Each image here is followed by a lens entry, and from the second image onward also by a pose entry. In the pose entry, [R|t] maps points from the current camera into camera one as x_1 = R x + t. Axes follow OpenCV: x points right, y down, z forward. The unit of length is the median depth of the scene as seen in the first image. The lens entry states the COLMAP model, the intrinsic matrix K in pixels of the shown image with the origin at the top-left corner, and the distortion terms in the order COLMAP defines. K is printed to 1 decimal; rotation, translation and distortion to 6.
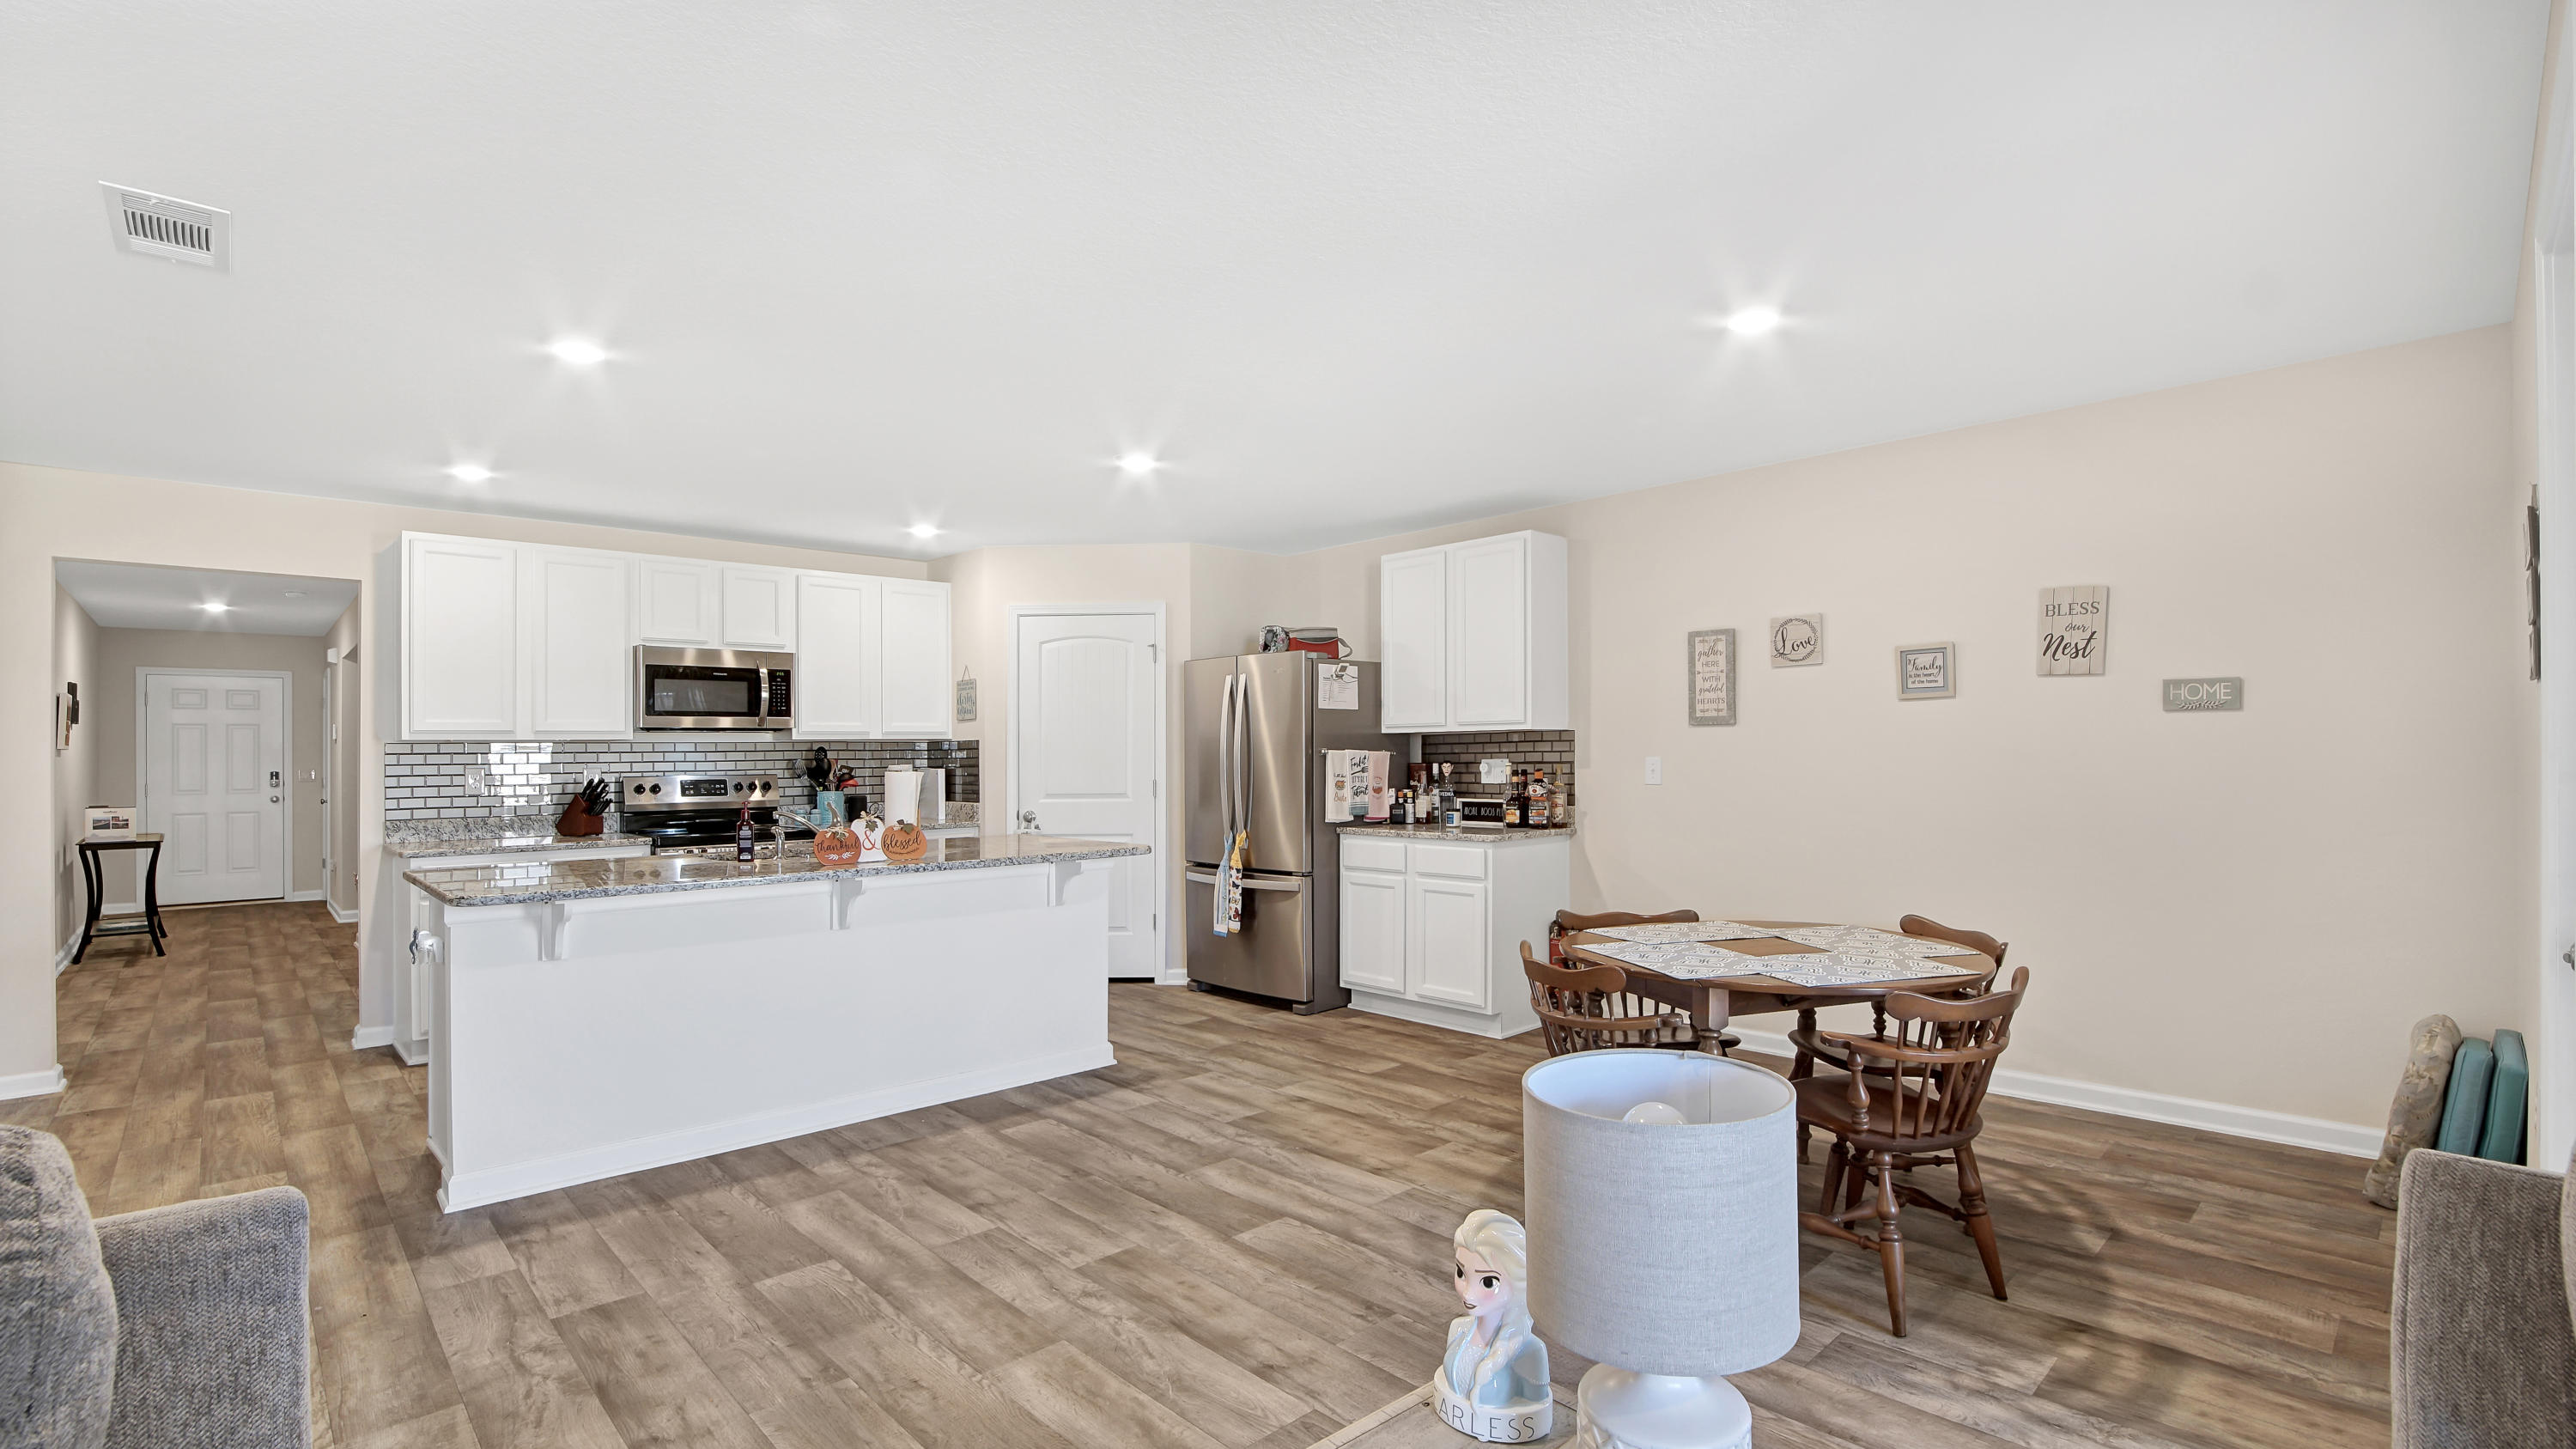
lens RADIAL K [[1154.6, 0, 1289.8], [0, 1154.6, 738.4], [0, 0, 1]] dist [-0.042025, 0.010925]
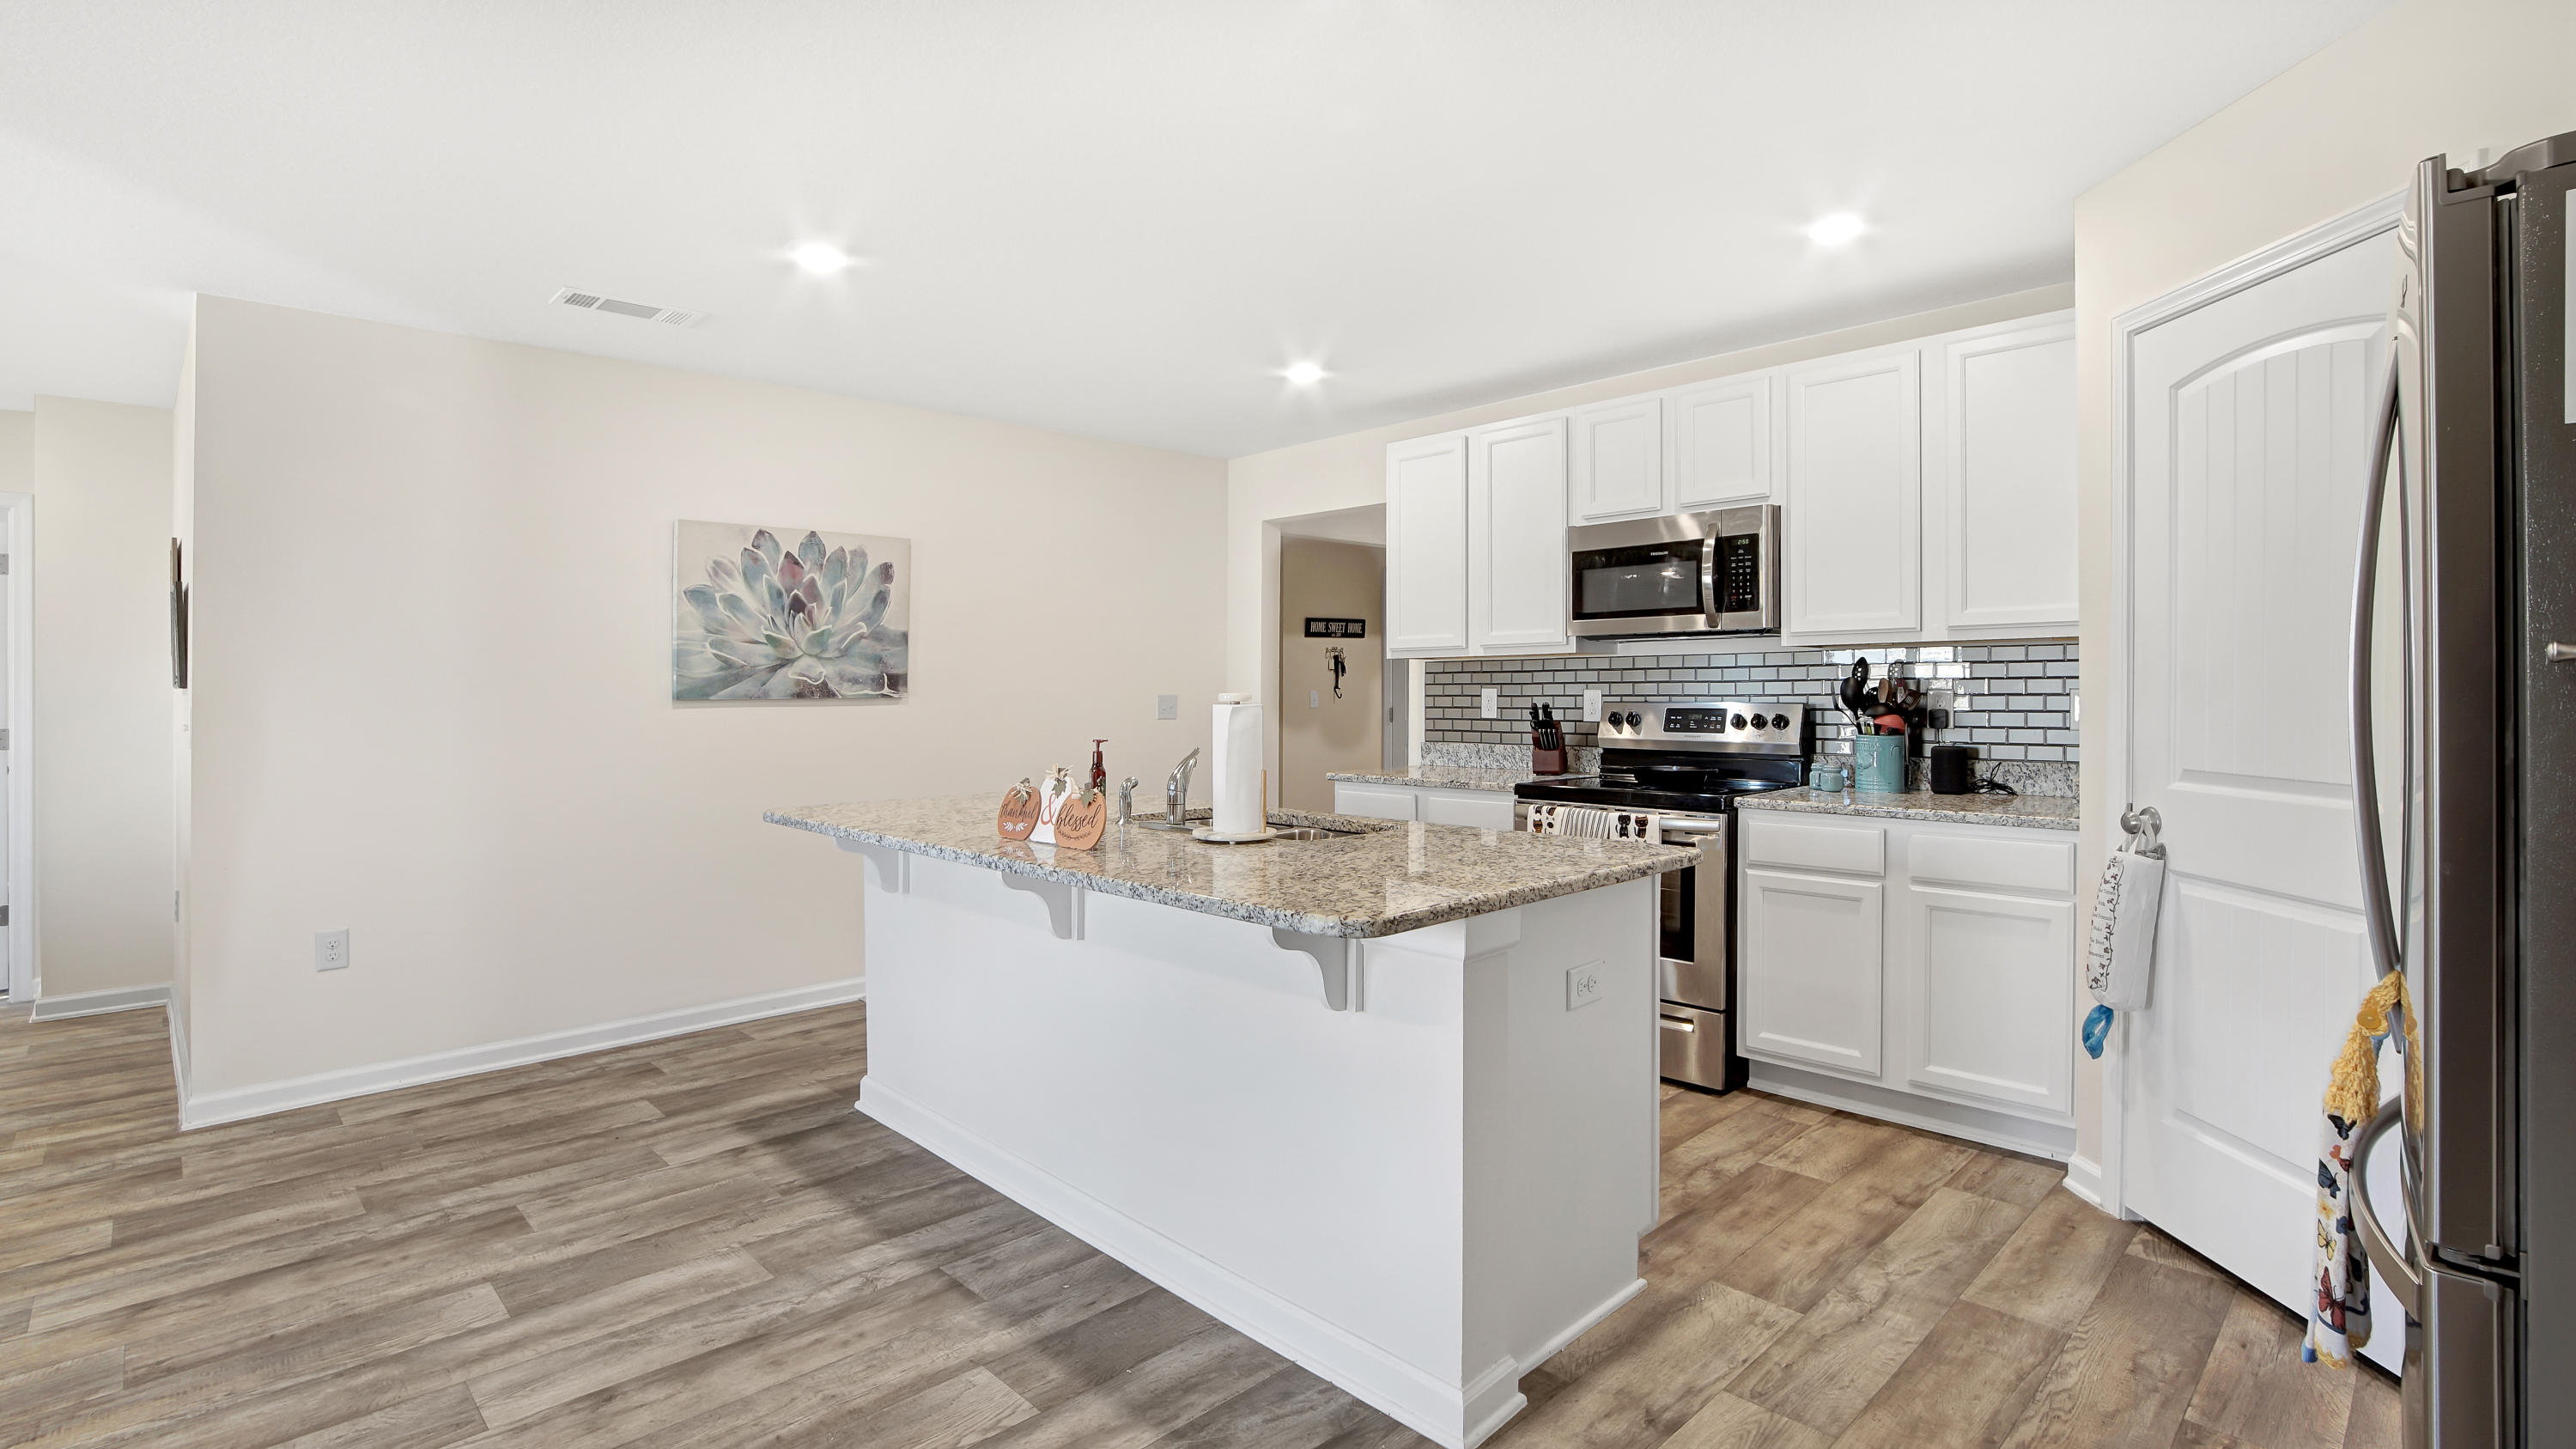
lens RADIAL K [[1202.3, 0, 1288.7], [0, 1202.3, 666.9], [0, 0, 1]] dist [-0.014510, -0.000378]
pose [[0.006173, -0.006967, -0.999957, 0.216248], [0.020022, 0.999776, -0.006842, 0.011568], [0.999780, -0.019979, 0.006311, 0.775053]]
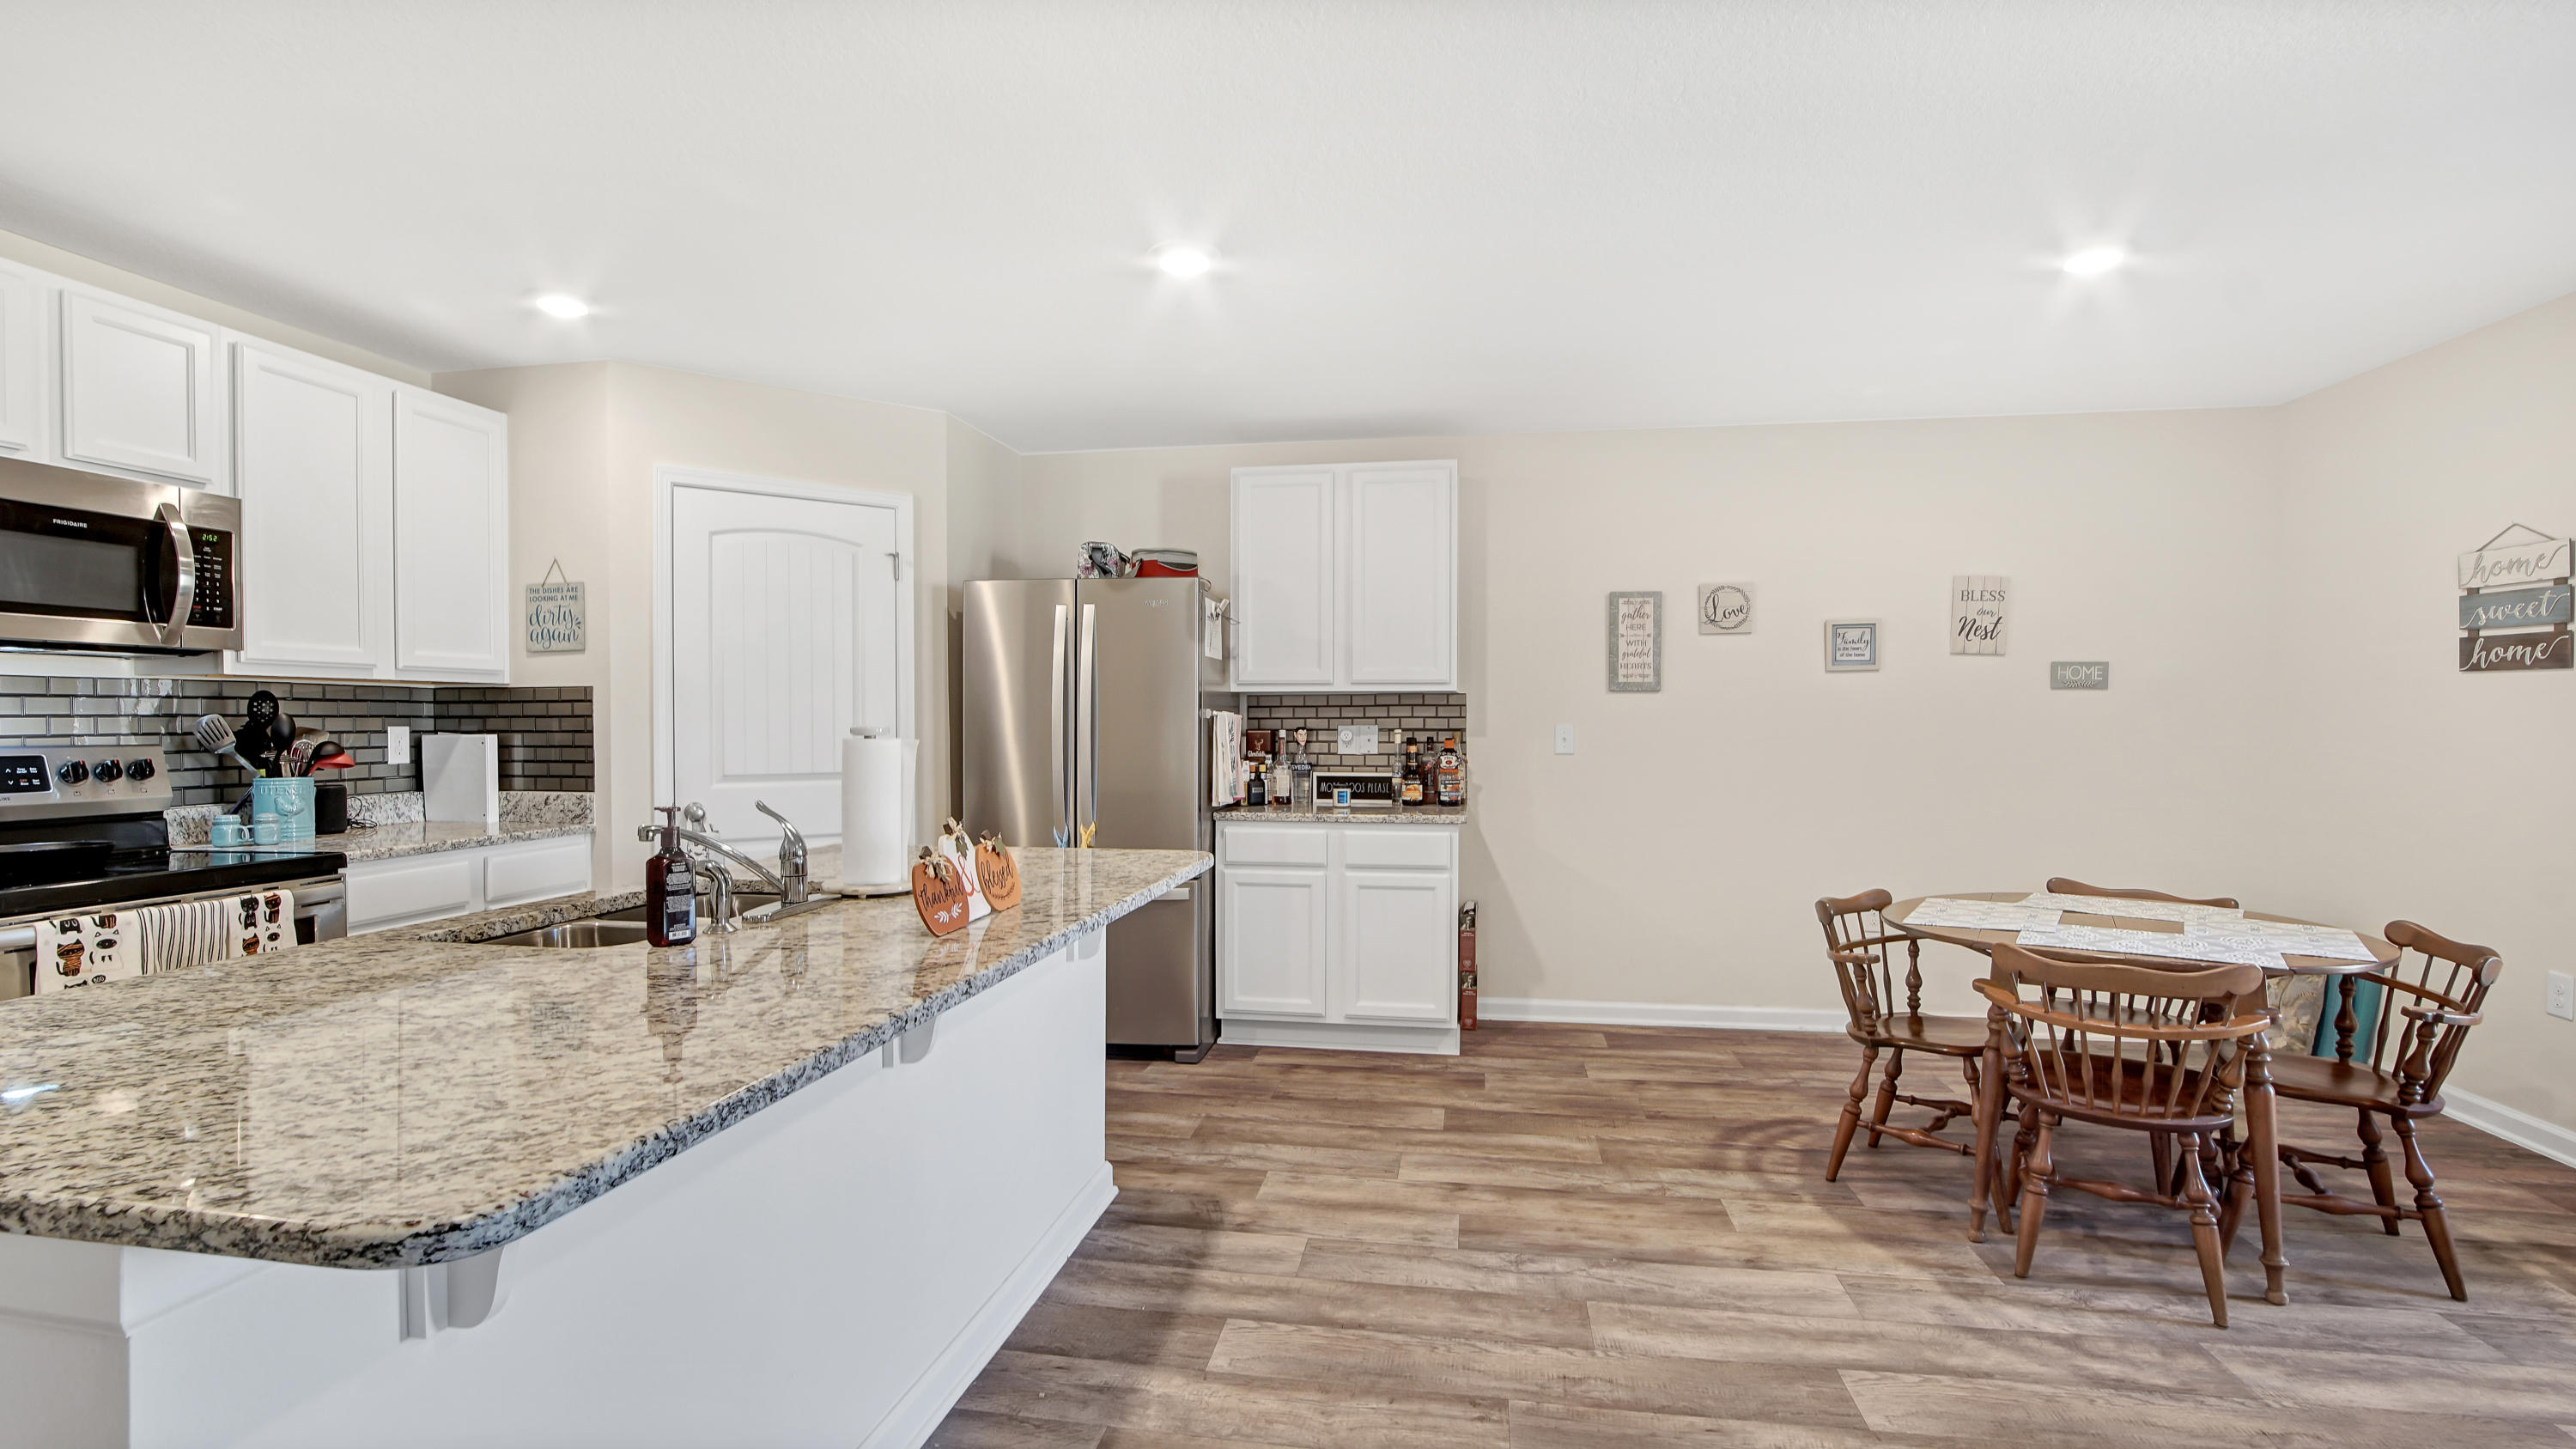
lens RADIAL K [[1154.6, 0, 1289.8], [0, 1154.6, 738.4], [0, 0, 1]] dist [-0.042025, 0.010925]
pose [[0.799686, 0.002330, 0.600414, -0.376745], [-0.017128, 0.999674, 0.018934, 0.012345], [-0.600174, -0.025425, 0.799465, 0.353896]]
